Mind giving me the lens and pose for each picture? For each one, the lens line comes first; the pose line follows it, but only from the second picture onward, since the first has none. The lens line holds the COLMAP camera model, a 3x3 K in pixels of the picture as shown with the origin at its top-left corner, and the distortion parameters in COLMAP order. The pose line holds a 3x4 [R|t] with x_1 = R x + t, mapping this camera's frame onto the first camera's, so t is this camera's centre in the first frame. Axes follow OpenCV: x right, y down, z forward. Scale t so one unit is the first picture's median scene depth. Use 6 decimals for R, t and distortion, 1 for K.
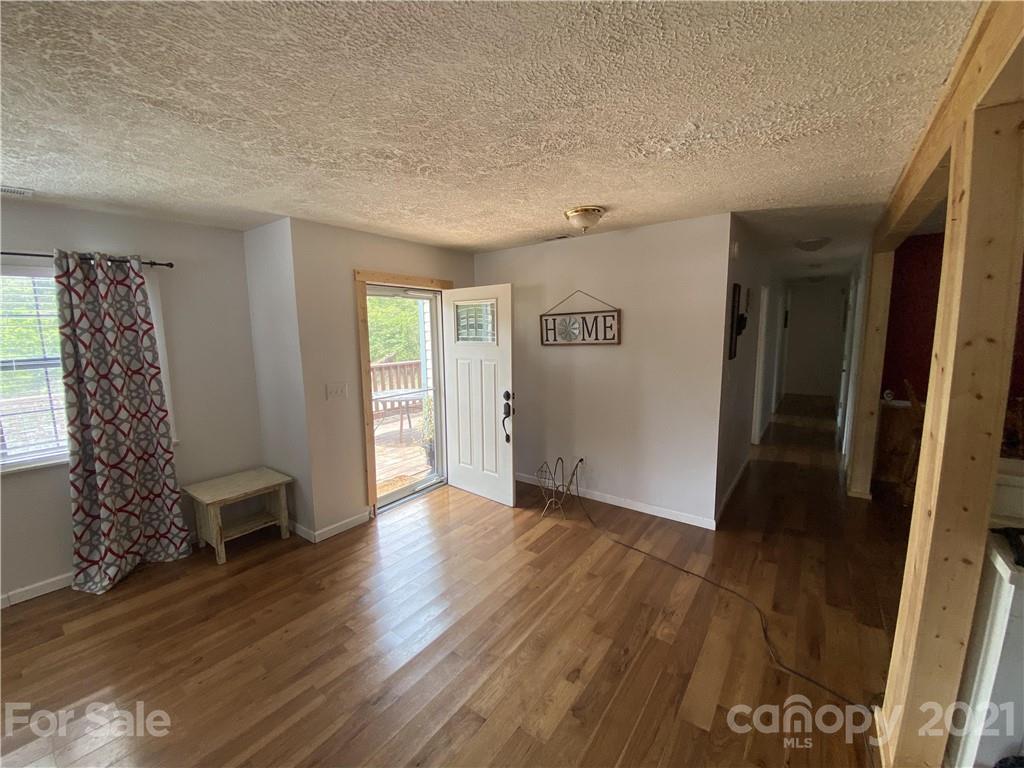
lens RADIAL K [[411.3, 0, 512.6], [0, 411.3, 384.0], [0, 0, 1]] dist [-0.000467, -0.000313]
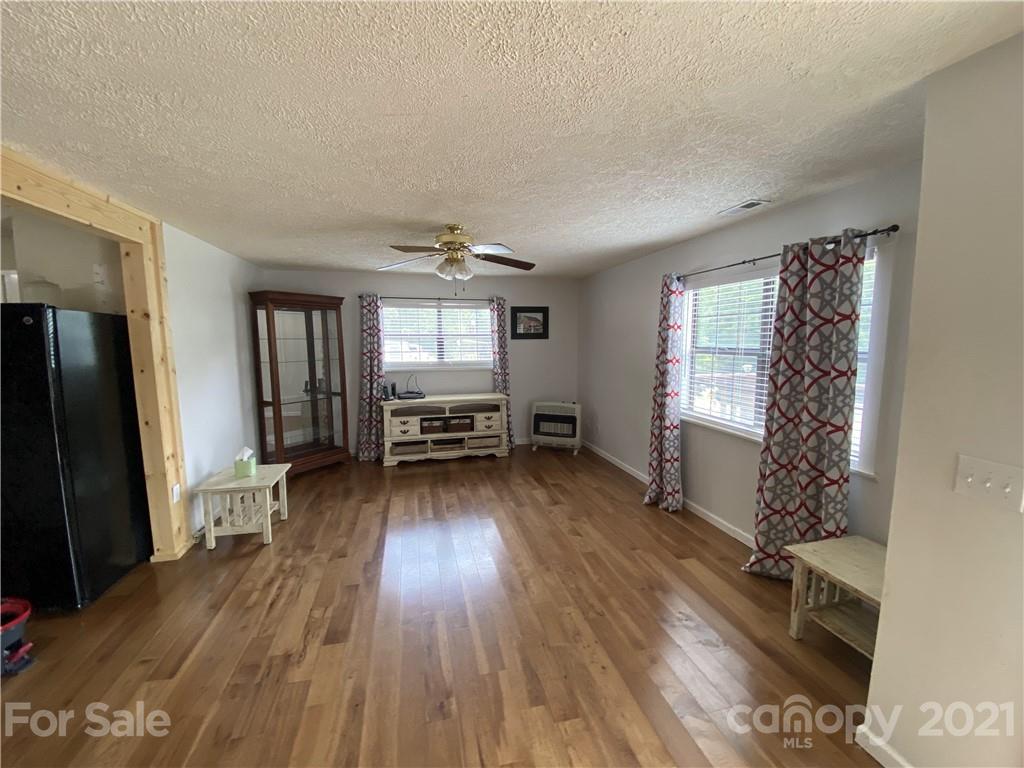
lens RADIAL K [[411.3, 0, 511.3], [0, 411.3, 384.1], [0, 0, 1]] dist [-0.000467, -0.000313]
pose [[-0.634595, 0.108863, -0.765139, 0.169470], [-0.088257, 0.973345, 0.211686, -0.145086], [0.767789, 0.201864, -0.608072, 1.166959]]
